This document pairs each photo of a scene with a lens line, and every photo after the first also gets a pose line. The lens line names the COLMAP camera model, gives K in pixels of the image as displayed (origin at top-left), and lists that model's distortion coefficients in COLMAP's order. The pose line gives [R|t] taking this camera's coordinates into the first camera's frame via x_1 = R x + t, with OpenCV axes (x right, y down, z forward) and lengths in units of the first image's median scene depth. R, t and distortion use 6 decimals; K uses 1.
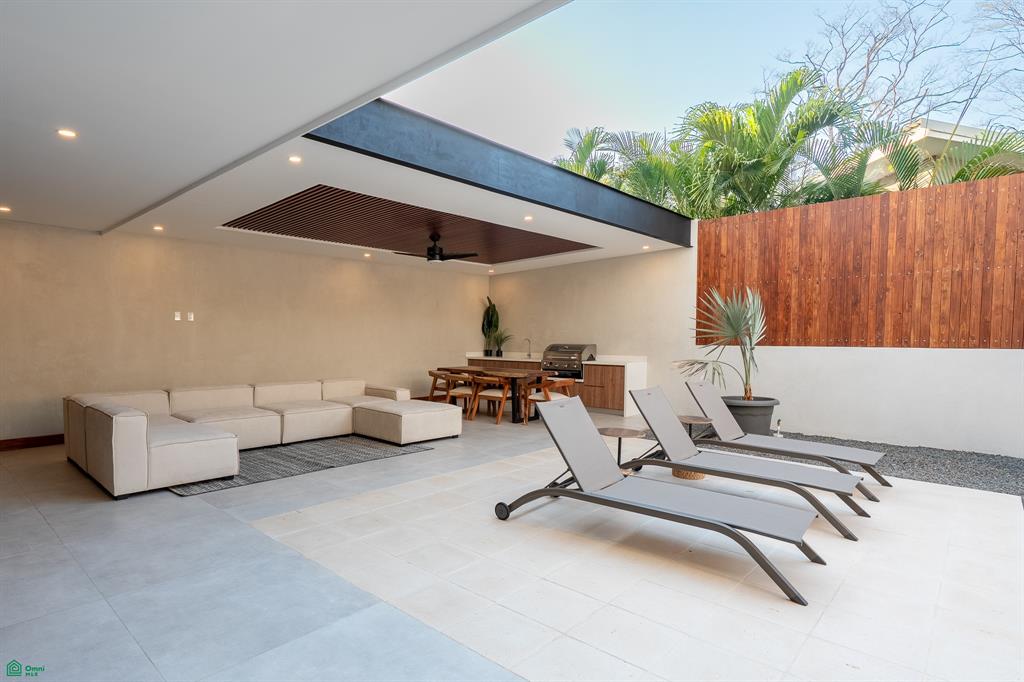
lens RADIAL K [[536.2, 0, 465.3], [0, 536.2, 366.8], [0, 0, 1]] dist [-0.002617, 0.001831]
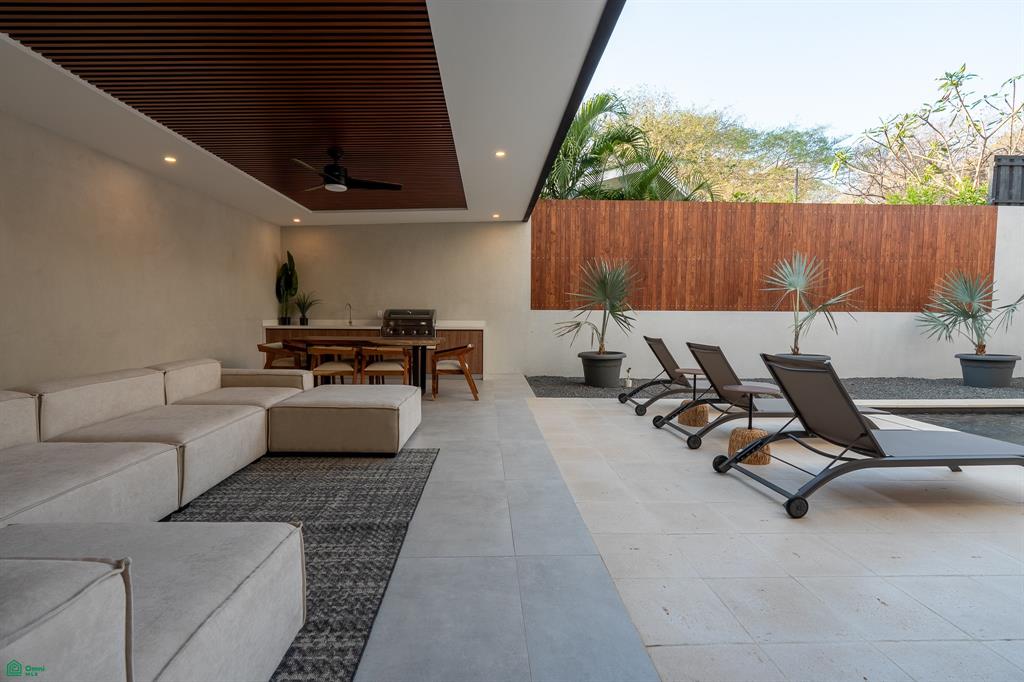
lens RADIAL K [[459.5, 0, 507.8], [0, 459.5, 337.7], [0, 0, 1]] dist [-0.004110, 0.002404]
pose [[0.693328, -0.036867, 0.719679, -0.361942], [0.036269, 0.999210, 0.016245, 0.000340], [-0.719709, 0.014839, 0.694117, 0.442684]]
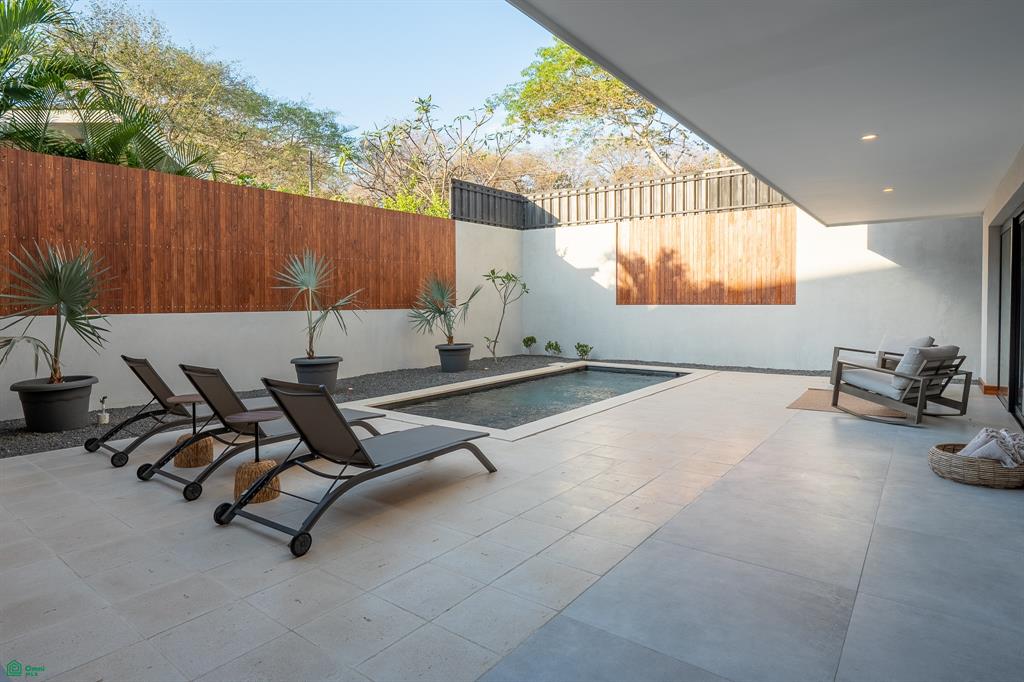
lens RADIAL K [[555.4, 0, 483.0], [0, 555.4, 315.8], [0, 0, 1]] dist [-0.008222, 0.003032]
pose [[-0.081394, -0.025949, 0.996344, -0.365759], [0.062198, 0.997580, 0.031062, -0.024689], [-0.994739, 0.064499, -0.079583, 0.419611]]
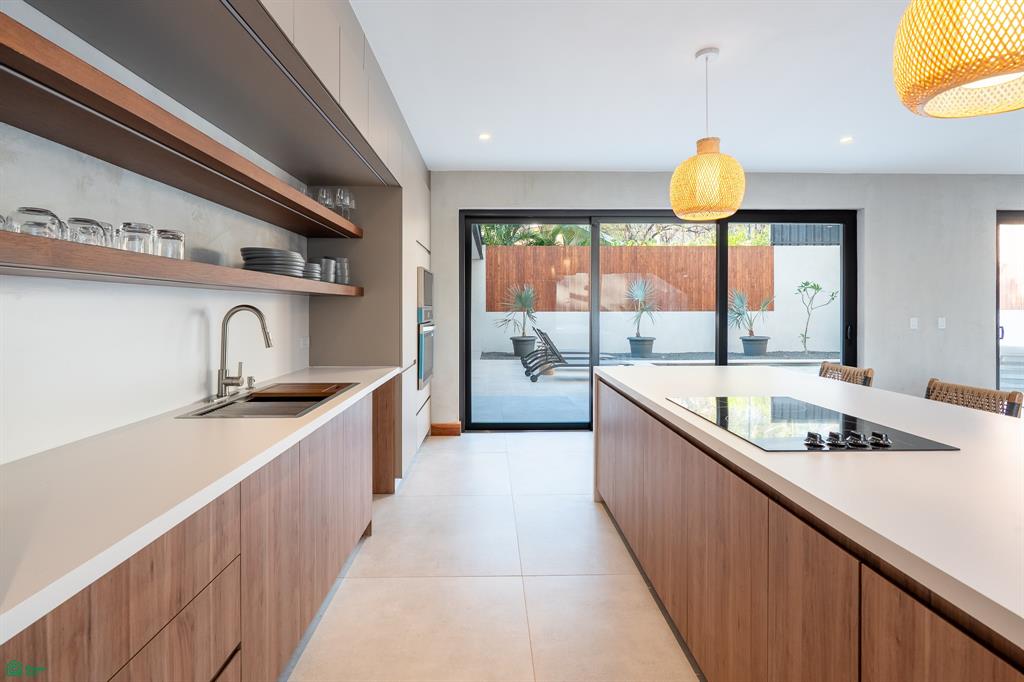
lens RADIAL K [[470.2, 0, 511.7], [0, 470.2, 310.5], [0, 0, 1]] dist [-0.007698, 0.005736]
pose [[0.696924, -0.005012, 0.717127, -0.812256], [0.044278, 0.998368, -0.036053, 0.019776], [-0.715777, 0.056880, 0.696009, -0.233400]]
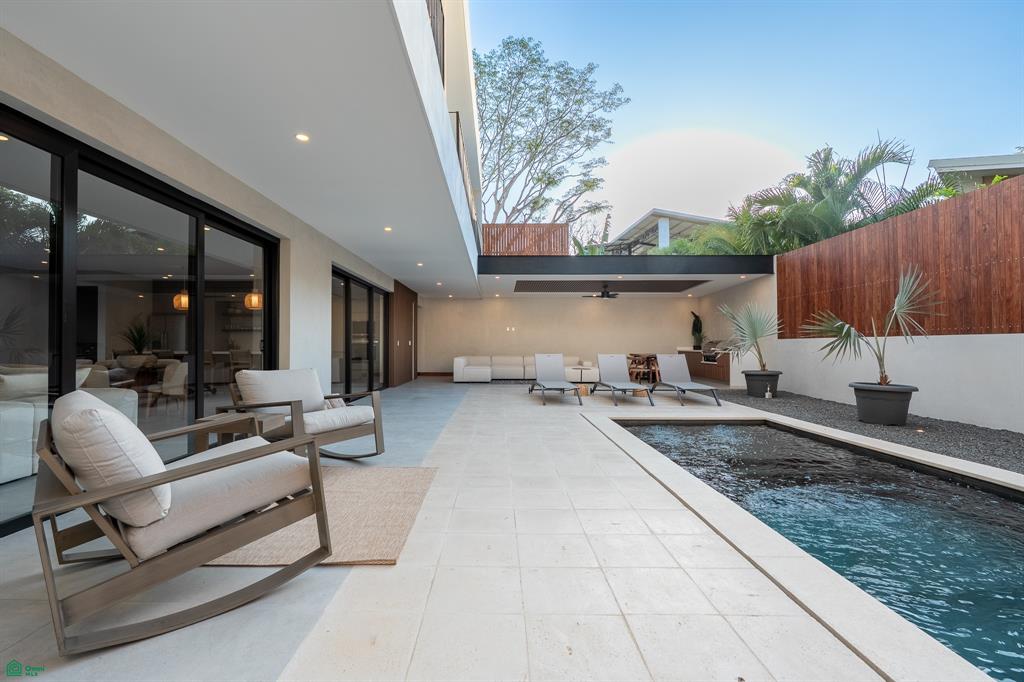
lens RADIAL K [[470.2, 0, 511.0], [0, 470.2, 342.6], [0, 0, 1]] dist [-0.007698, 0.005736]
pose [[0.707688, -0.006376, -0.706496, 0.990848], [-0.038954, 0.998086, -0.048027, 0.071117], [0.705450, 0.061509, 0.706086, -0.507182]]
